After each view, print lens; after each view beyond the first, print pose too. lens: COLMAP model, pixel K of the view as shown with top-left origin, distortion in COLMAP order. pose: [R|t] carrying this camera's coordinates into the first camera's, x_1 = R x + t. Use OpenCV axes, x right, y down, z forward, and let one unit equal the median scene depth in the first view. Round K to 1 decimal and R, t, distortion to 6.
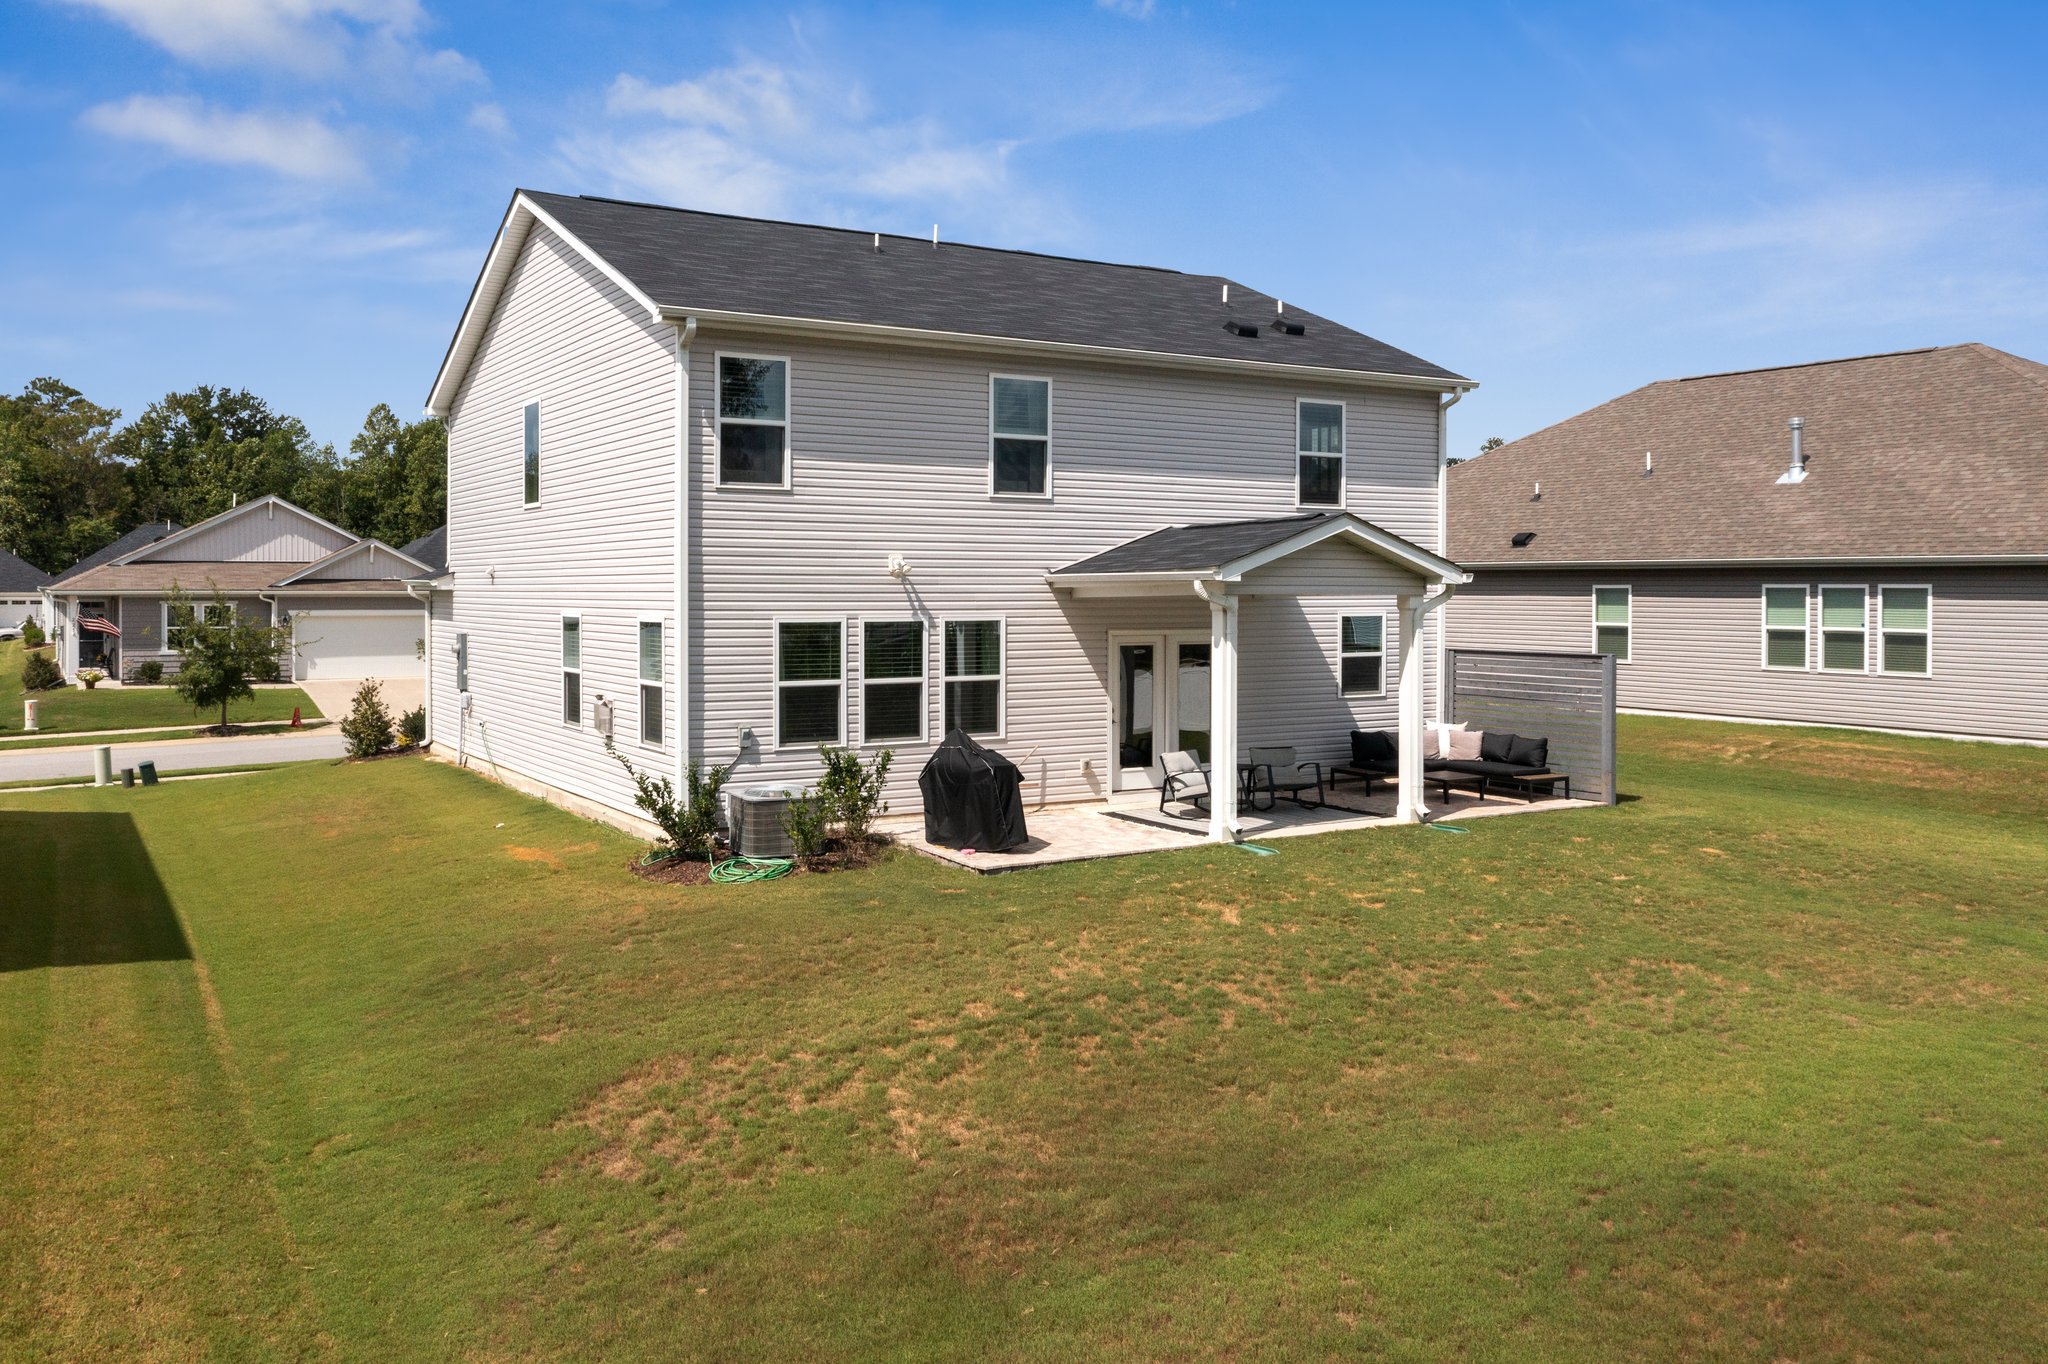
lens RADIAL K [[1634.4, 0, 1019.6], [0, 1634.4, 626.8], [0, 0, 1]] dist [-0.004698, -0.001679]
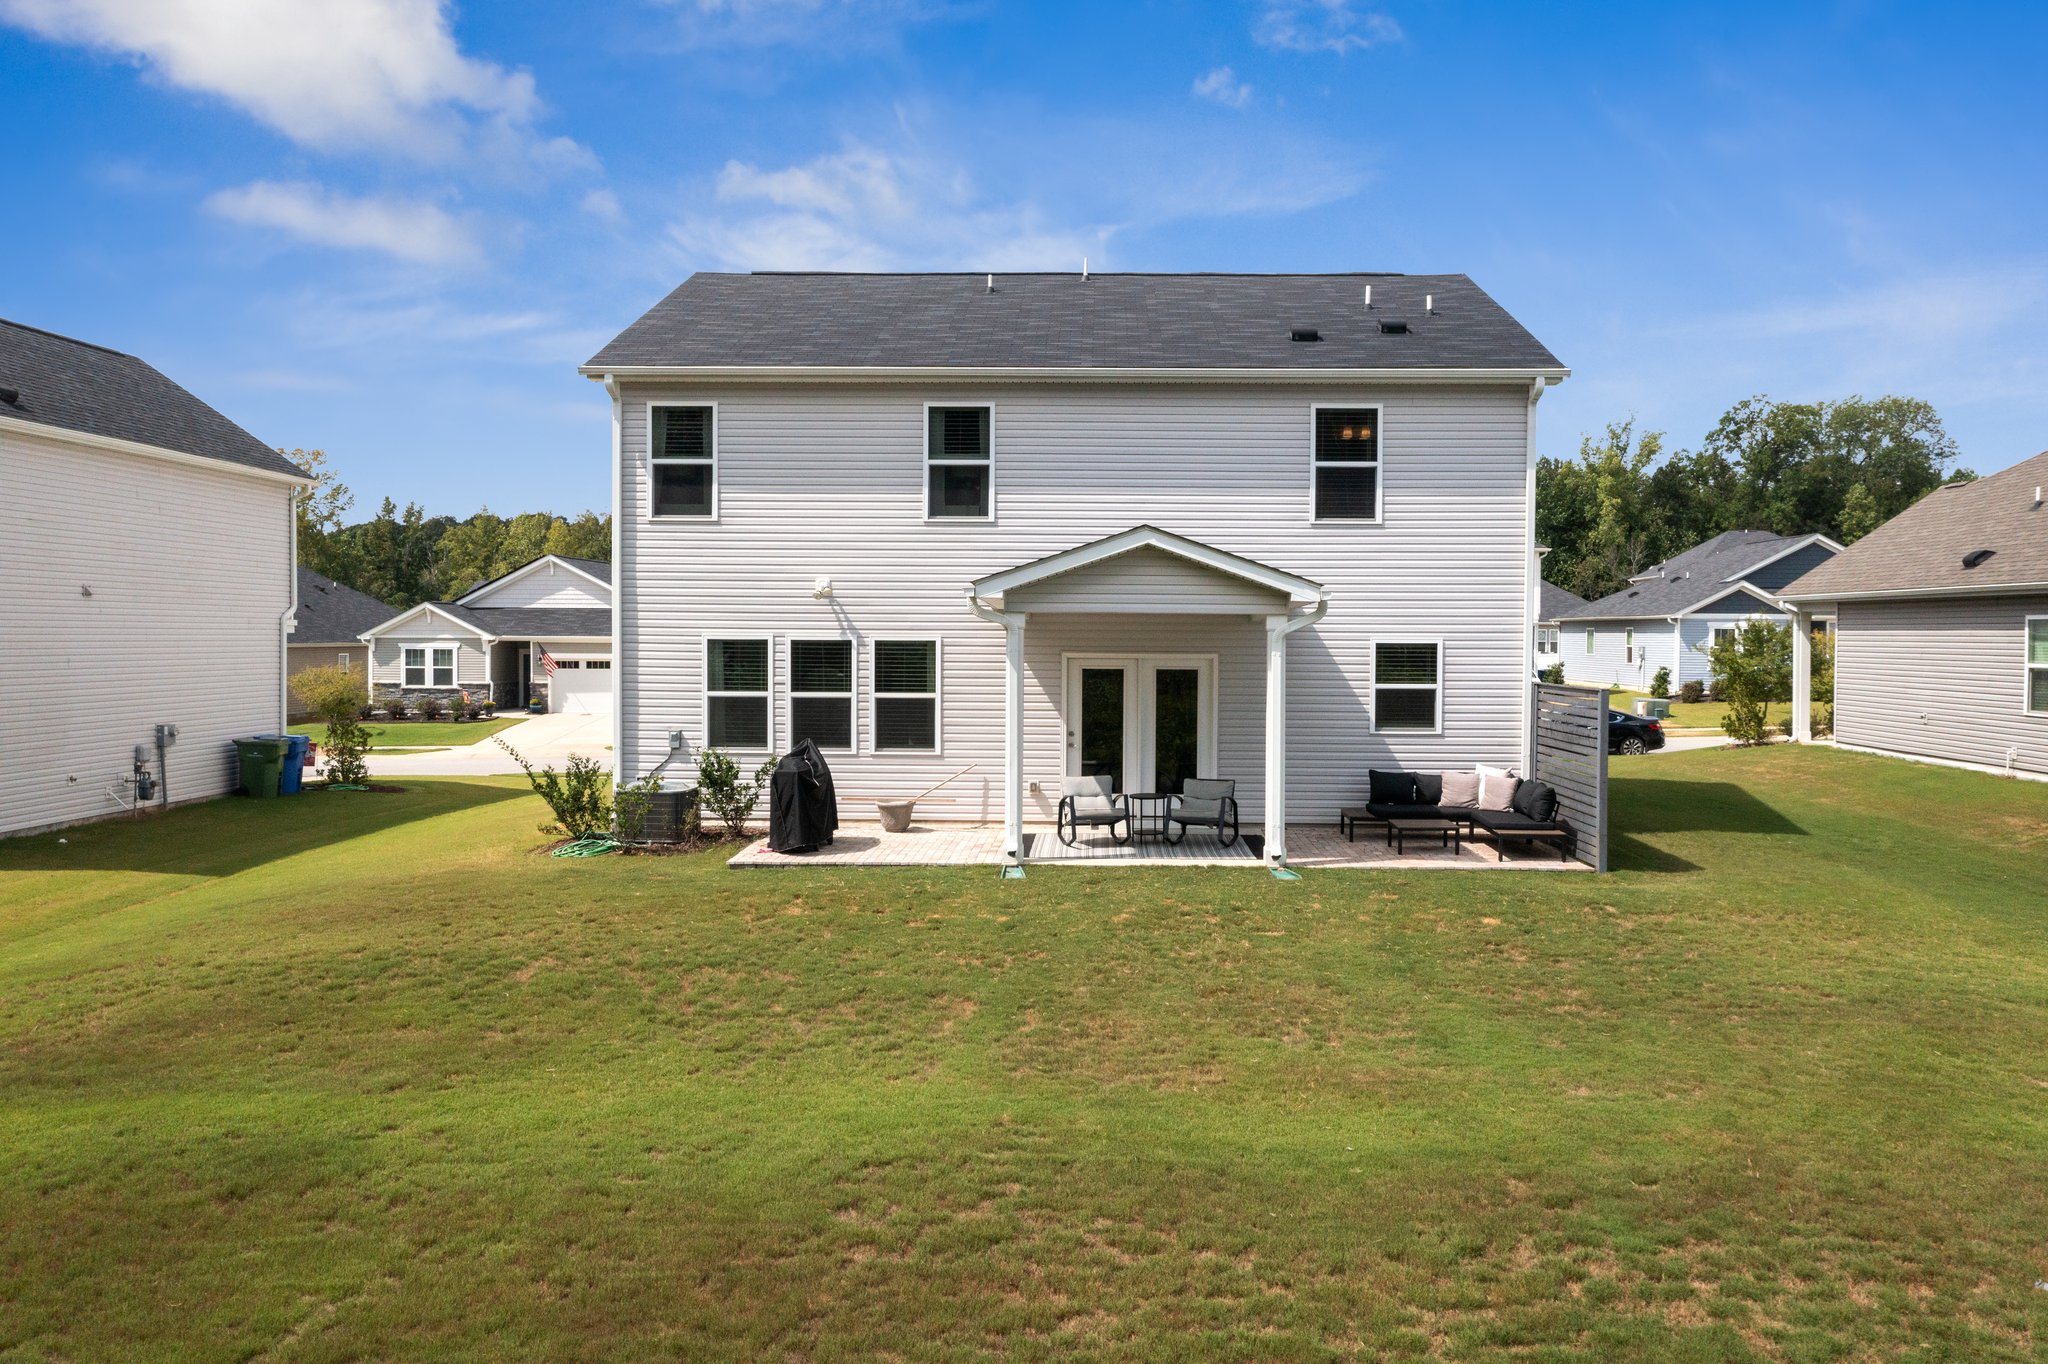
lens RADIAL K [[1633.2, 0, 1064.9], [0, 1633.2, 685.5], [0, 0, 1]] dist [-0.001888, -0.001873]
pose [[0.842745, 0.021357, -0.537889, 0.627414], [-0.018293, 0.999772, 0.011035, 0.011827], [0.538002, 0.000540, 0.842944, 0.175306]]
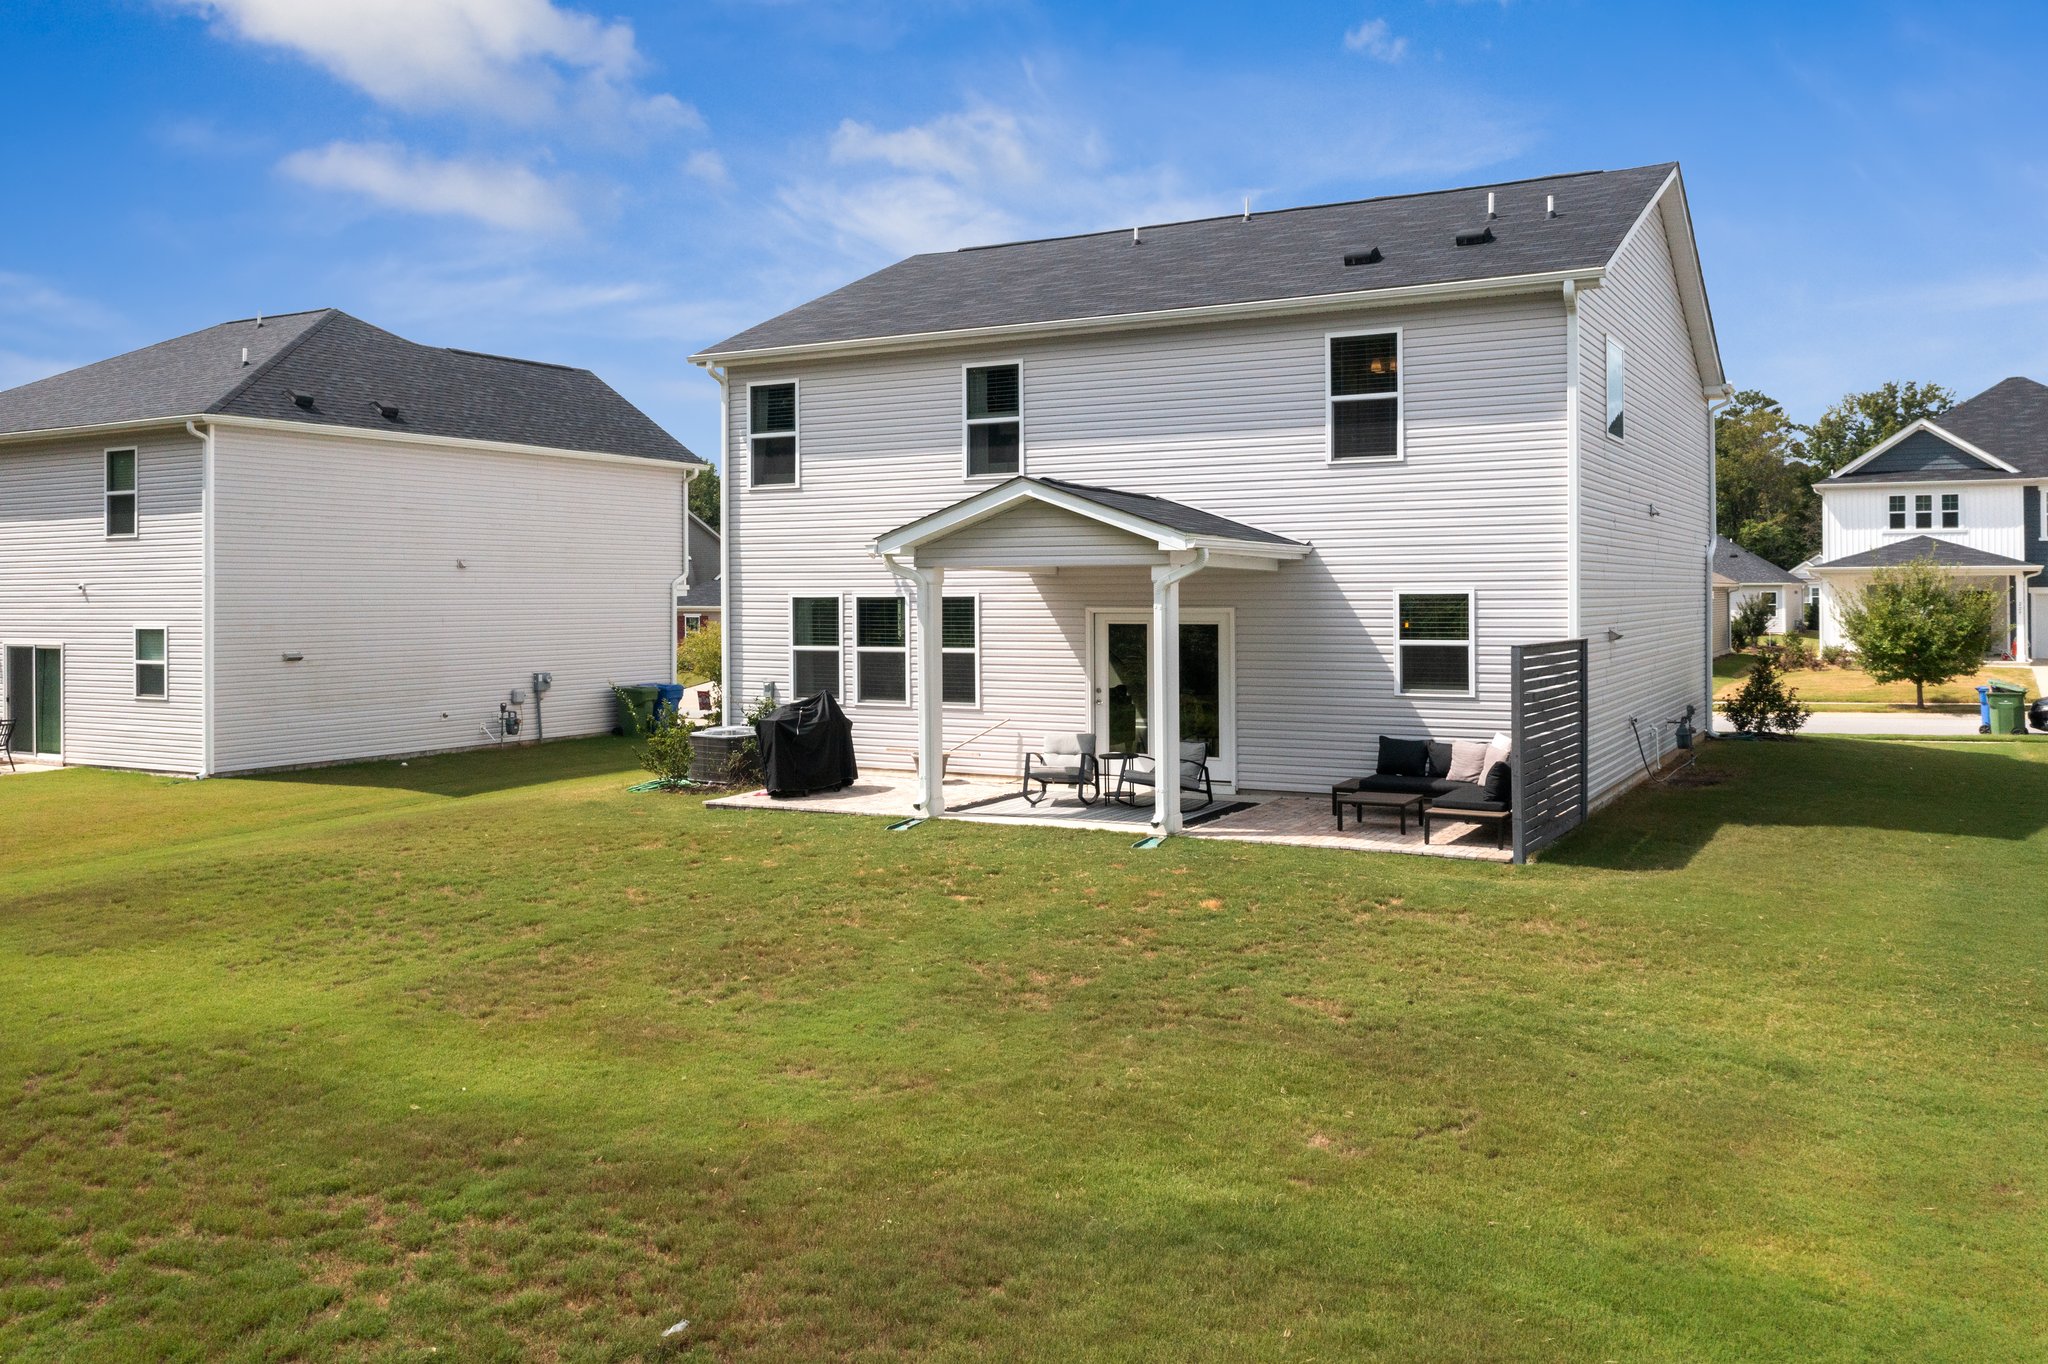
lens RADIAL K [[1648.0, 0, 1024.7], [0, 1648.0, 581.8], [0, 0, 1]] dist [0.001854, -0.000759]
pose [[0.495017, -0.010255, -0.868823, 0.945251], [-0.014859, 0.999684, -0.020265, 0.007794], [0.868756, 0.022942, 0.494709, 0.513790]]
